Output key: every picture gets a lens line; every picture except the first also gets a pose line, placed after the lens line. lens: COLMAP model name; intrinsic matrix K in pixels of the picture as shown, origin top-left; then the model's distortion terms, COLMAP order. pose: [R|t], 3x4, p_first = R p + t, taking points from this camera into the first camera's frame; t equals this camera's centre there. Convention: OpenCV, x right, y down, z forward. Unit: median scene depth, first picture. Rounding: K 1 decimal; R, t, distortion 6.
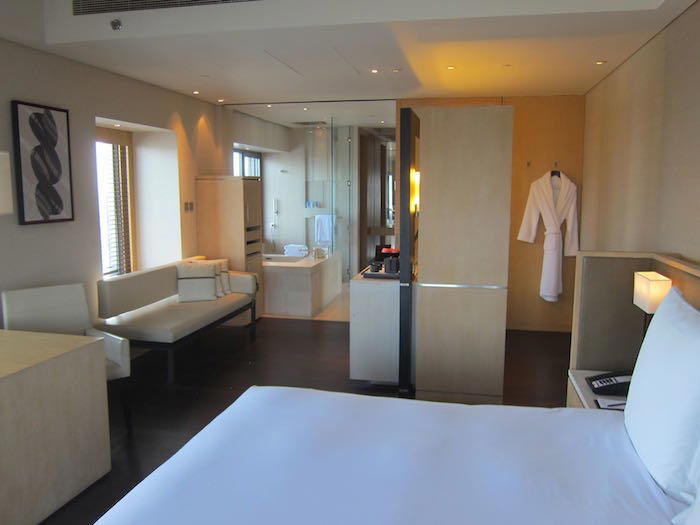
lens RADIAL K [[592.0, 0, 351.4], [0, 592.0, 266.8], [0, 0, 1]] dist [-0.050199, 0.027773]
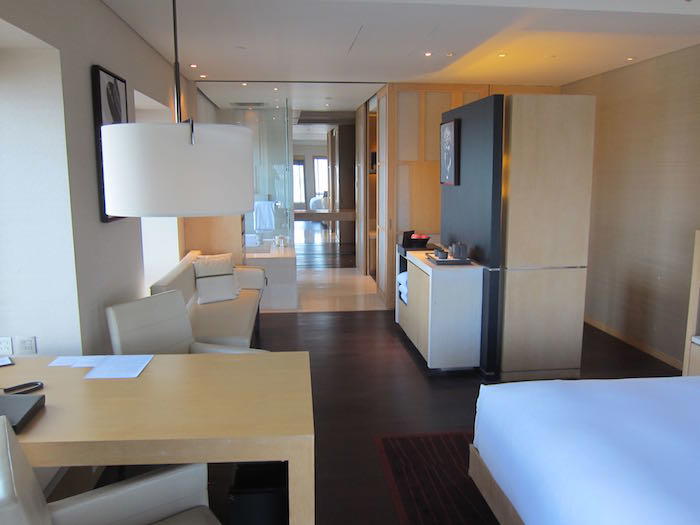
lens RADIAL K [[592.0, 0, 350.3], [0, 592.0, 259.5], [0, 0, 1]] dist [-0.050199, 0.027773]
pose [[0.947972, -0.052594, 0.313978, -0.334133], [0.047834, 0.998594, 0.022851, -0.015295], [-0.314738, -0.006643, 0.949155, 0.087379]]
